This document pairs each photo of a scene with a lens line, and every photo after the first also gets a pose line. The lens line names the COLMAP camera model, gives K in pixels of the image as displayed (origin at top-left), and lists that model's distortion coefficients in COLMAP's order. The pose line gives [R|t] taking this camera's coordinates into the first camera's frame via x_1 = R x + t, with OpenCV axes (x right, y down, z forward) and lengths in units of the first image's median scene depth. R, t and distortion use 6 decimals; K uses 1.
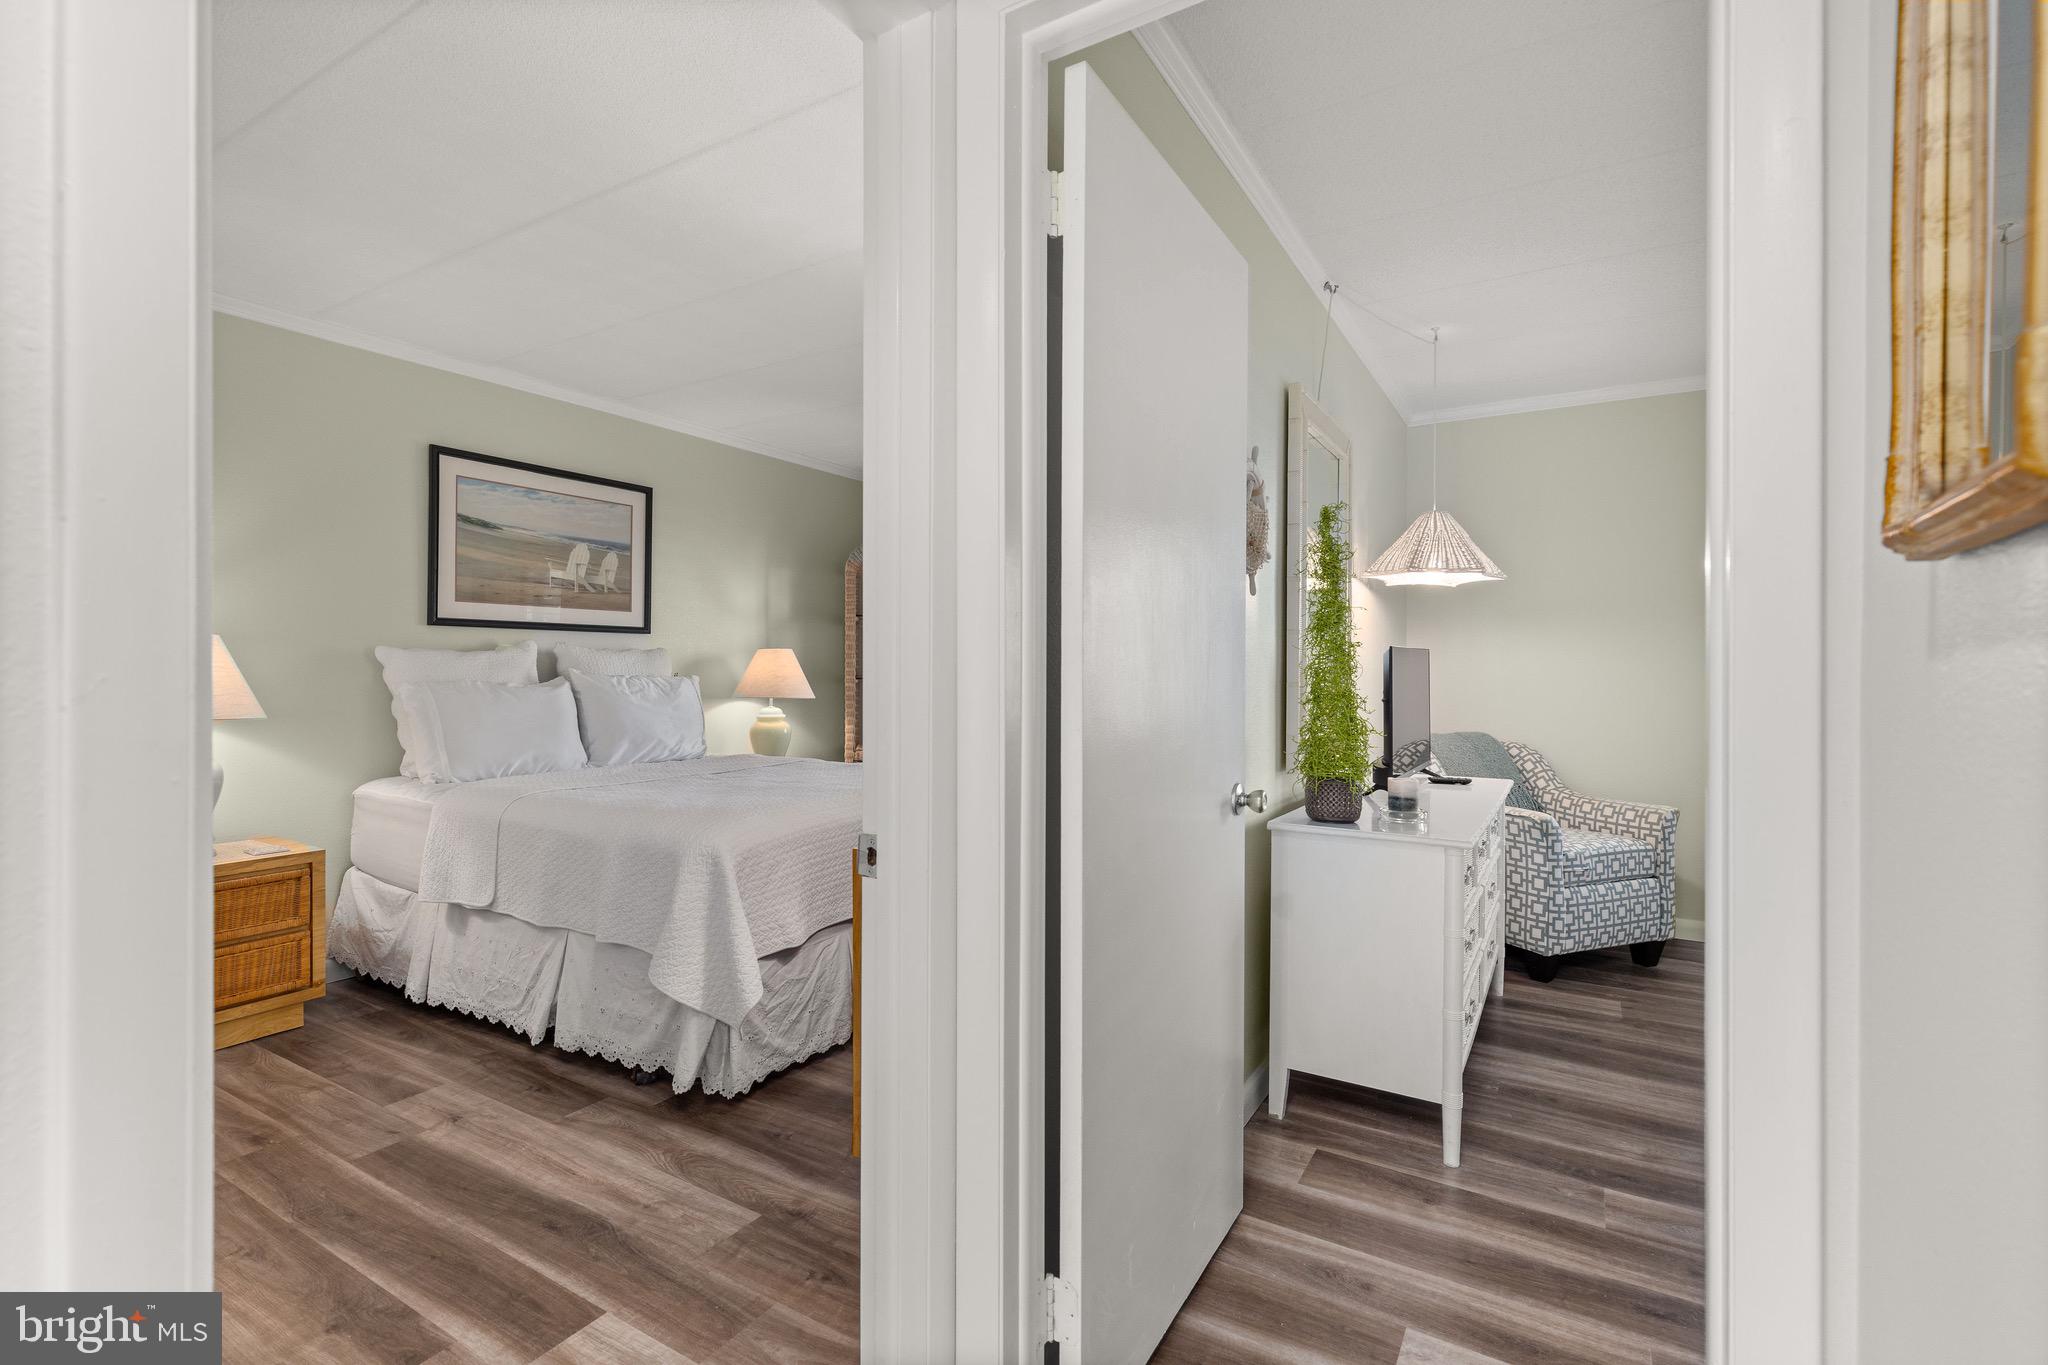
lens RADIAL K [[923.3, 0, 1022.3], [0, 923.3, 676.9], [0, 0, 1]] dist [0.006013, -0.001247]
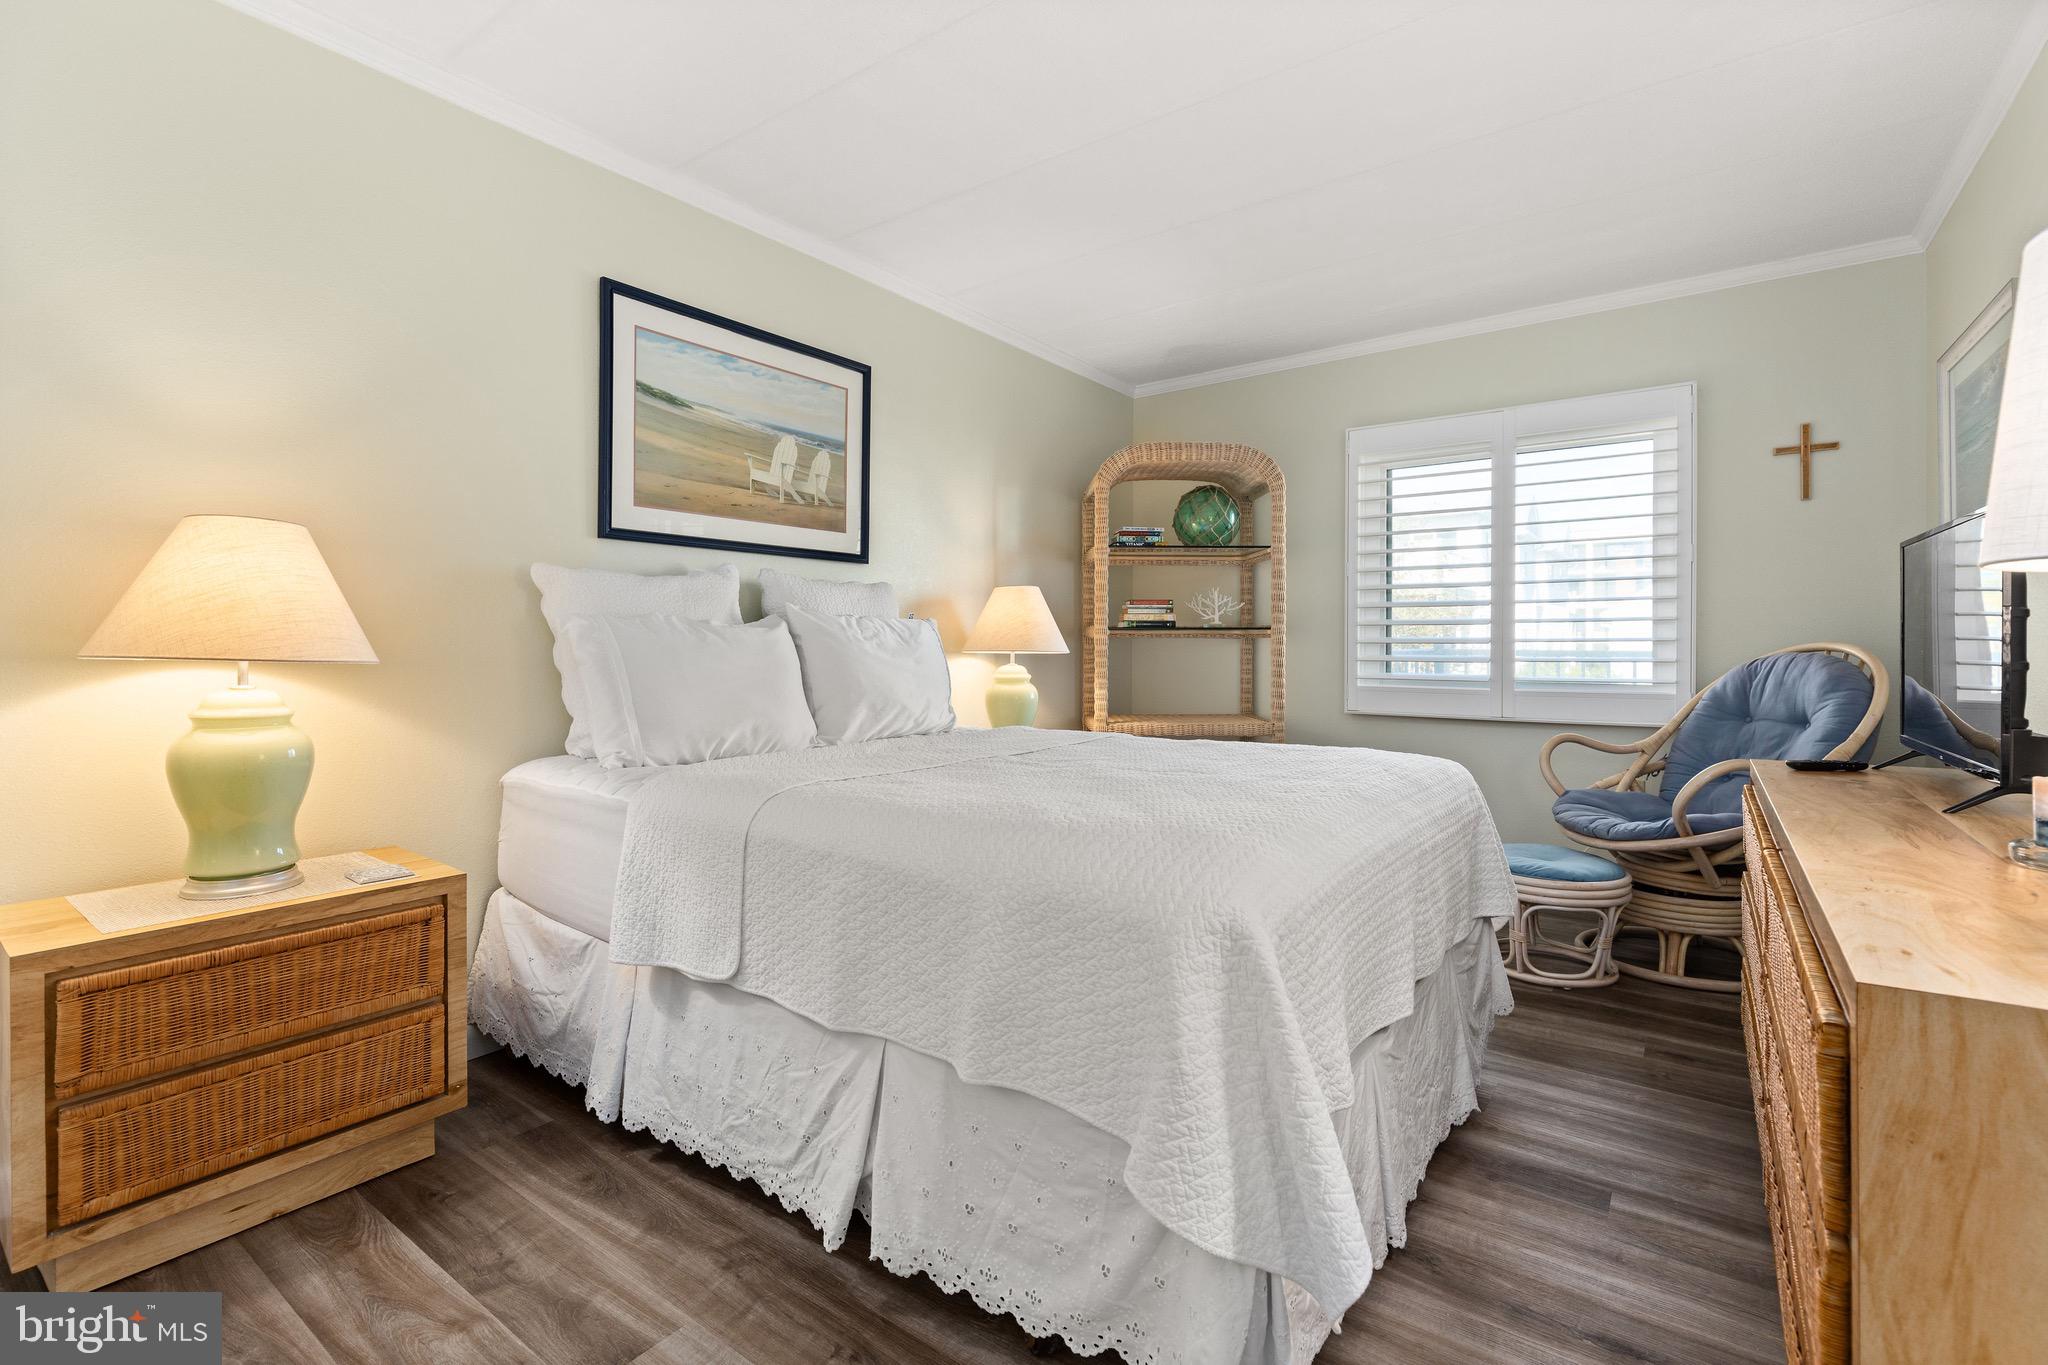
lens RADIAL K [[923.3, 0, 1017.7], [0, 923.3, 652.9], [0, 0, 1]] dist [0.006013, -0.001247]
pose [[0.995886, -0.001736, -0.090603, -0.295172], [0.001665, 0.999998, -0.000864, 0.035162], [0.090604, 0.000709, 0.995887, 0.373243]]
